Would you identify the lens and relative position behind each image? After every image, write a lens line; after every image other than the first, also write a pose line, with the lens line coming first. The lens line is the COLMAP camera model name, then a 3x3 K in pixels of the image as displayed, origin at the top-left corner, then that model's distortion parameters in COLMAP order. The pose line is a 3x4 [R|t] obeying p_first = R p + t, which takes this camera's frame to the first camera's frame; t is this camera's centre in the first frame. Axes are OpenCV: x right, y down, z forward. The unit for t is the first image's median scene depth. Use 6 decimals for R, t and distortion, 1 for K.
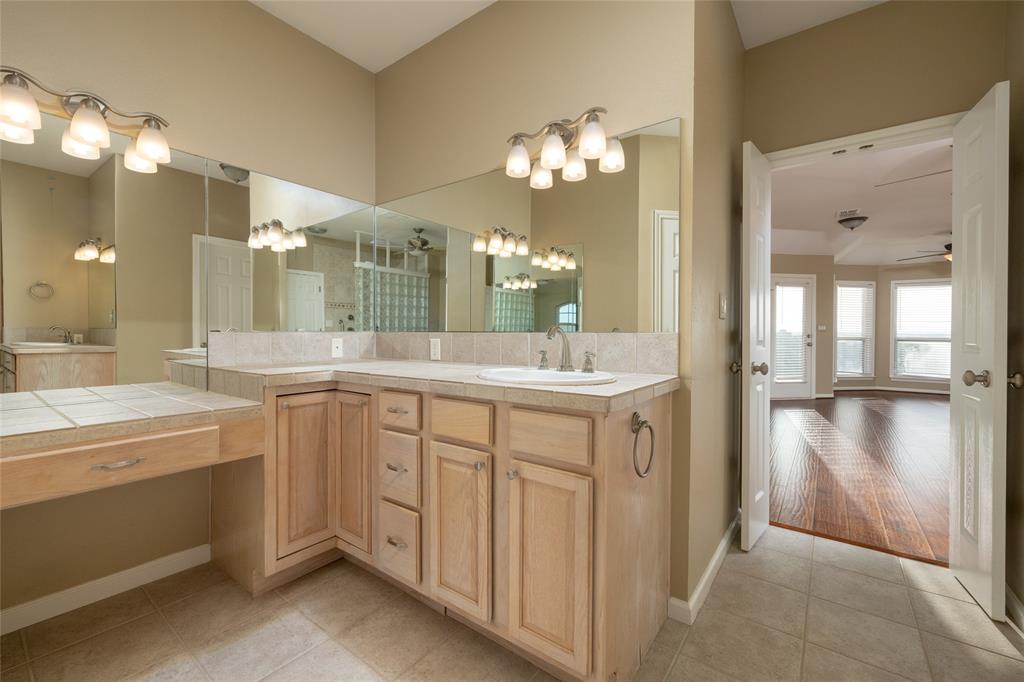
lens RADIAL K [[427.3, 0, 510.7], [0, 427.3, 333.3], [0, 0, 1]] dist [-0.000393, -0.000055]
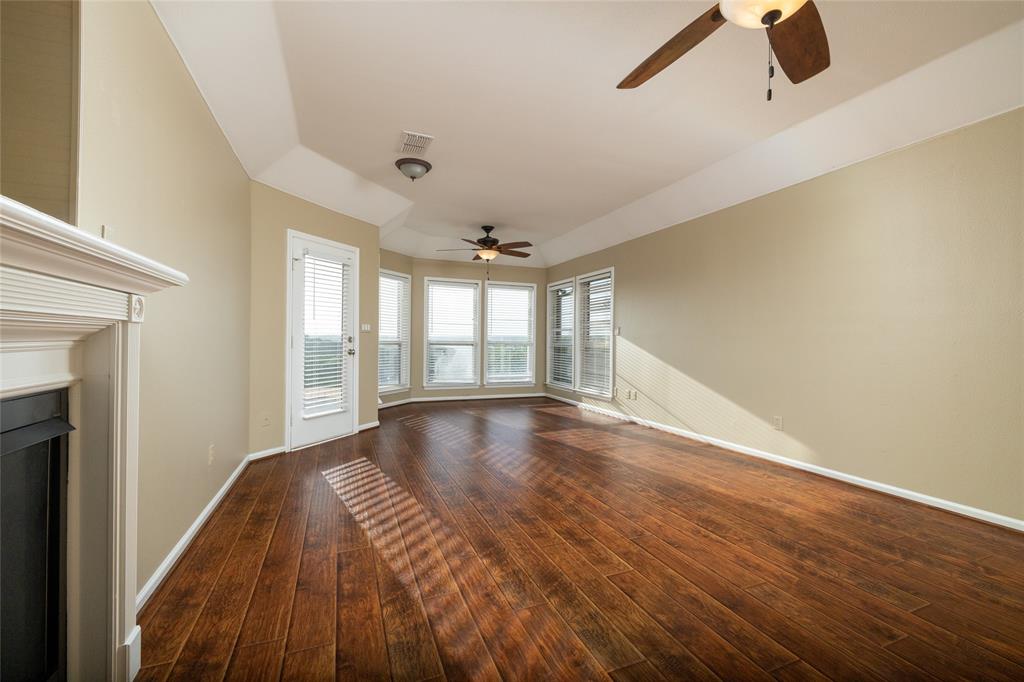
lens RADIAL K [[427.3, 0, 512.2], [0, 427.3, 334.6], [0, 0, 1]] dist [-0.000393, -0.000055]
pose [[0.516962, 0.006292, 0.855985, 0.240625], [-0.001481, 0.999978, -0.006456, 0.002355], [-0.856007, 0.002070, 0.516960, 0.406738]]
